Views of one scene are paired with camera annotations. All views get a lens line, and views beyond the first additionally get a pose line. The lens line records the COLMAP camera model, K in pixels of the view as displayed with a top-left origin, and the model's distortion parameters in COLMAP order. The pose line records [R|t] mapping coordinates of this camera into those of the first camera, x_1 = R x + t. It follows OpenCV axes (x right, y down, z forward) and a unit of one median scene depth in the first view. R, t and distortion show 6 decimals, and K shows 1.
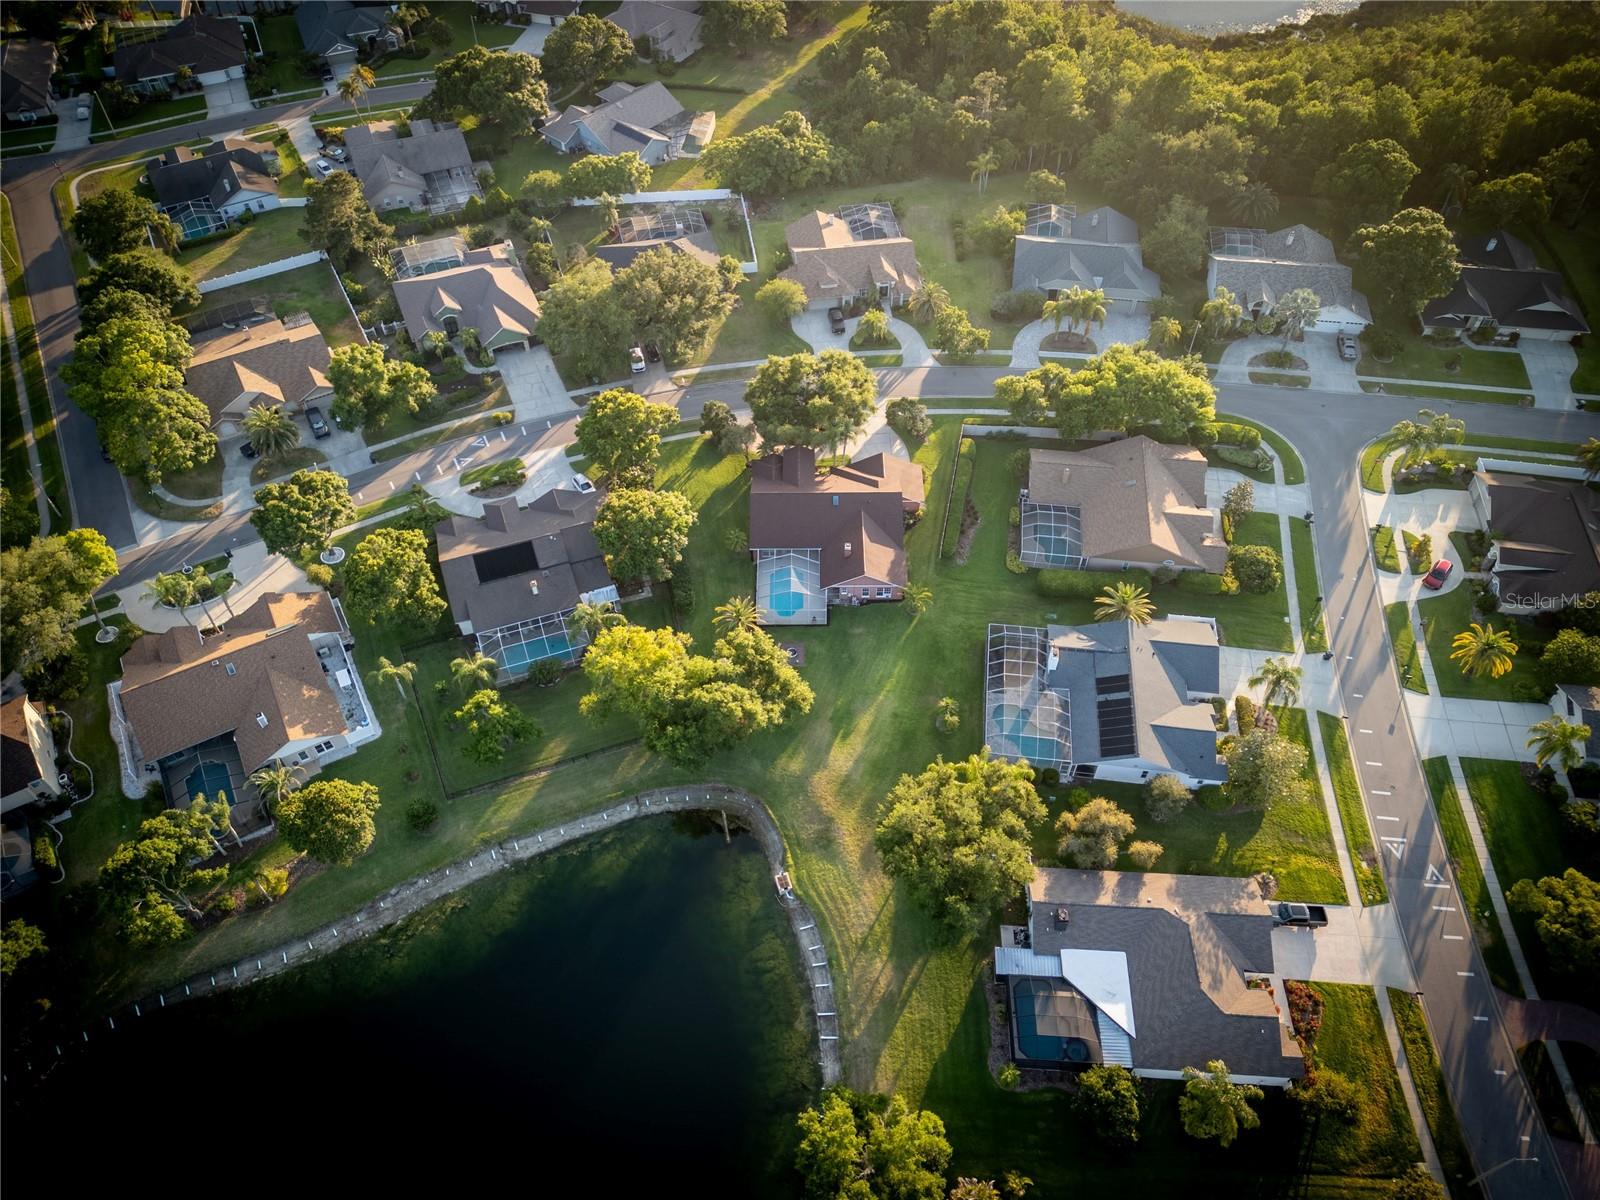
lens RADIAL K [[1158.9, 0, 802.4], [0, 1158.9, 592.7], [0, 0, 1]] dist [0.027831, -0.004578]
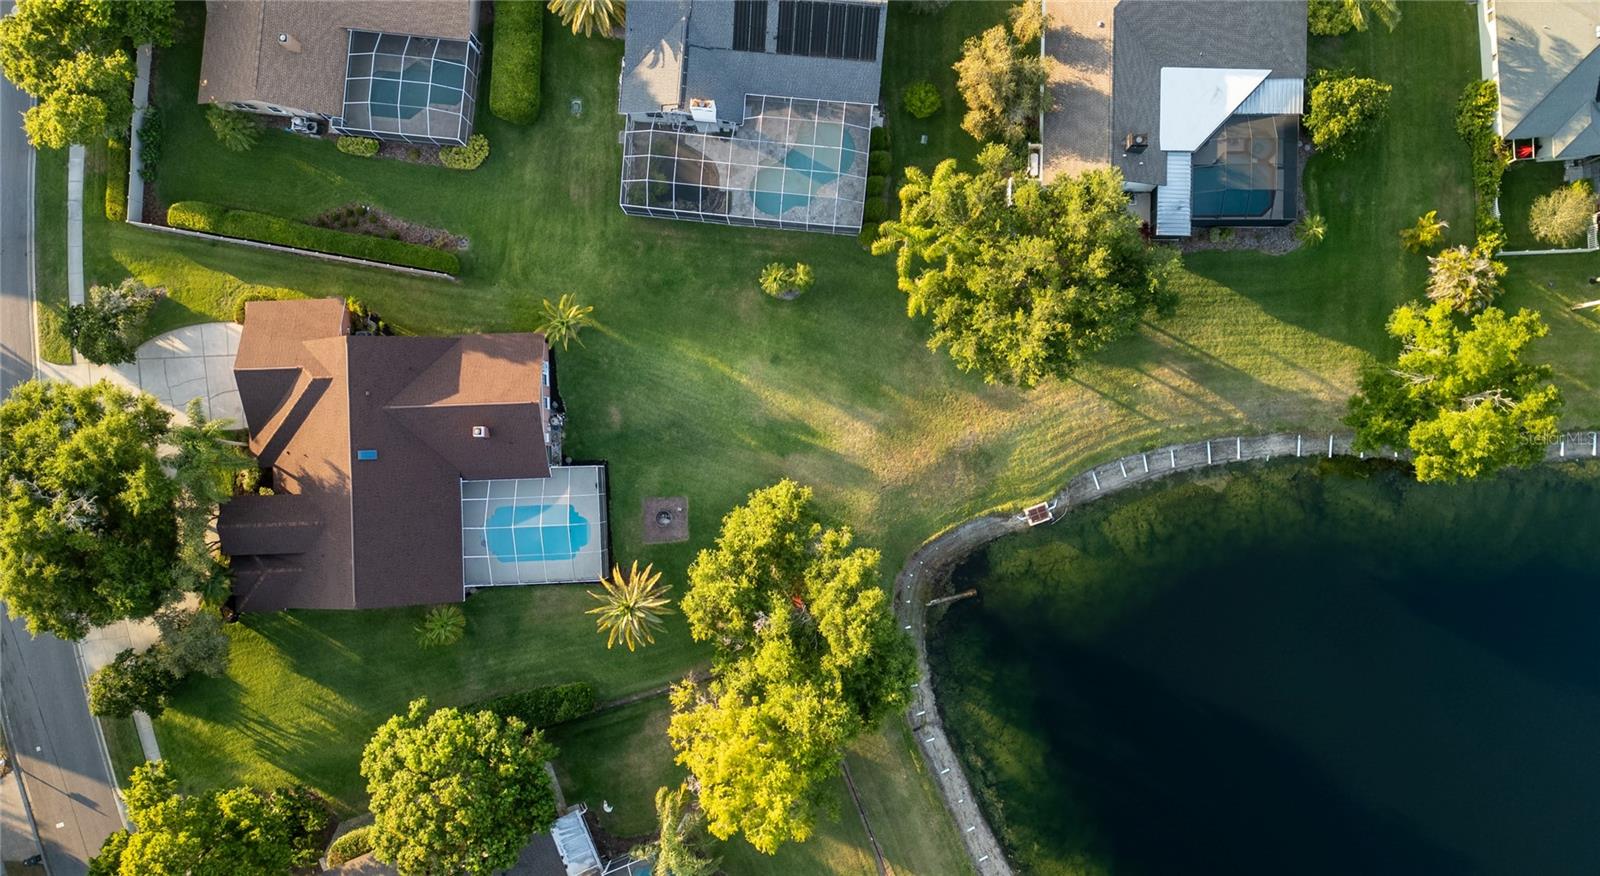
lens RADIAL K [[1180.3, 0, 805.6], [0, 1180.3, 440.0], [0, 0, 1]] dist [0.046638, 0.001440]
pose [[-0.035605, -0.998646, 0.037936, 0.007210], [0.763544, -0.002692, 0.645750, -0.335481], [-0.644773, 0.051958, 0.762606, 0.488928]]
